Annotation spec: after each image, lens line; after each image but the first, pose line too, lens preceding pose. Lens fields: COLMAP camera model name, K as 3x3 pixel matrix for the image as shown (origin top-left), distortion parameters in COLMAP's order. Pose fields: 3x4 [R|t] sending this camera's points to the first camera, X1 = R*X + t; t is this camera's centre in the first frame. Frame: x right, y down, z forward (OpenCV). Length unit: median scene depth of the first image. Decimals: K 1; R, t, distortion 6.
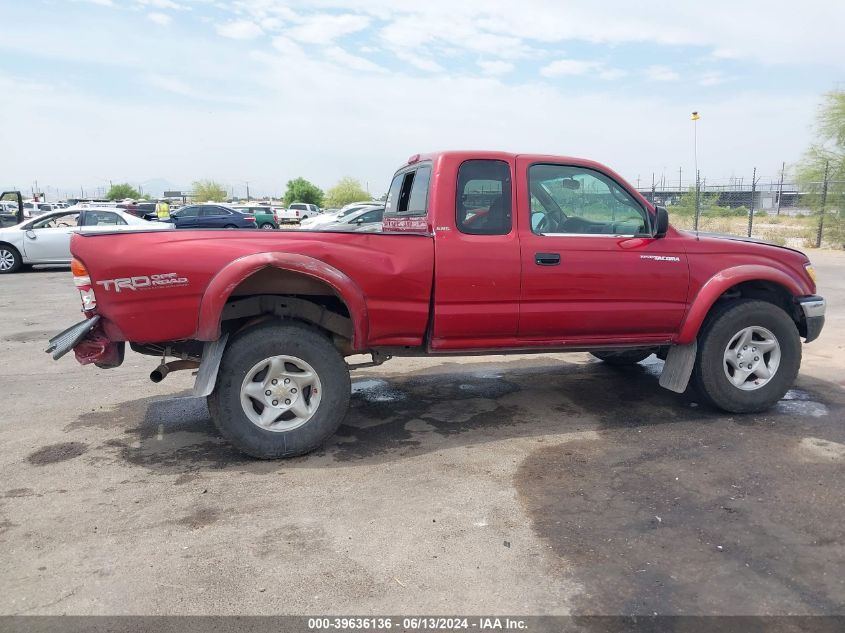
lens RADIAL K [[627.9, 0, 422.3], [0, 627.9, 301.3], [0, 0, 1]] dist [0.012726, -0.021988]
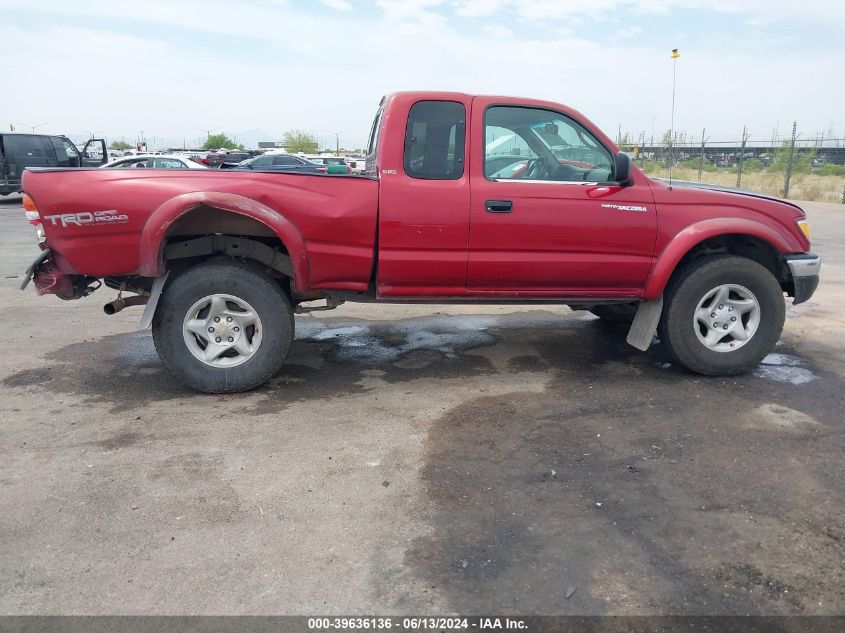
lens RADIAL K [[627.9, 0, 422.3], [0, 627.9, 301.3], [0, 0, 1]] dist [0.012726, -0.021988]
pose [[0.991985, 0.039164, -0.120134, 0.212119], [-0.030474, 0.996842, 0.073337, 0.012073], [0.122627, -0.069088, 0.990045, 0.021299]]
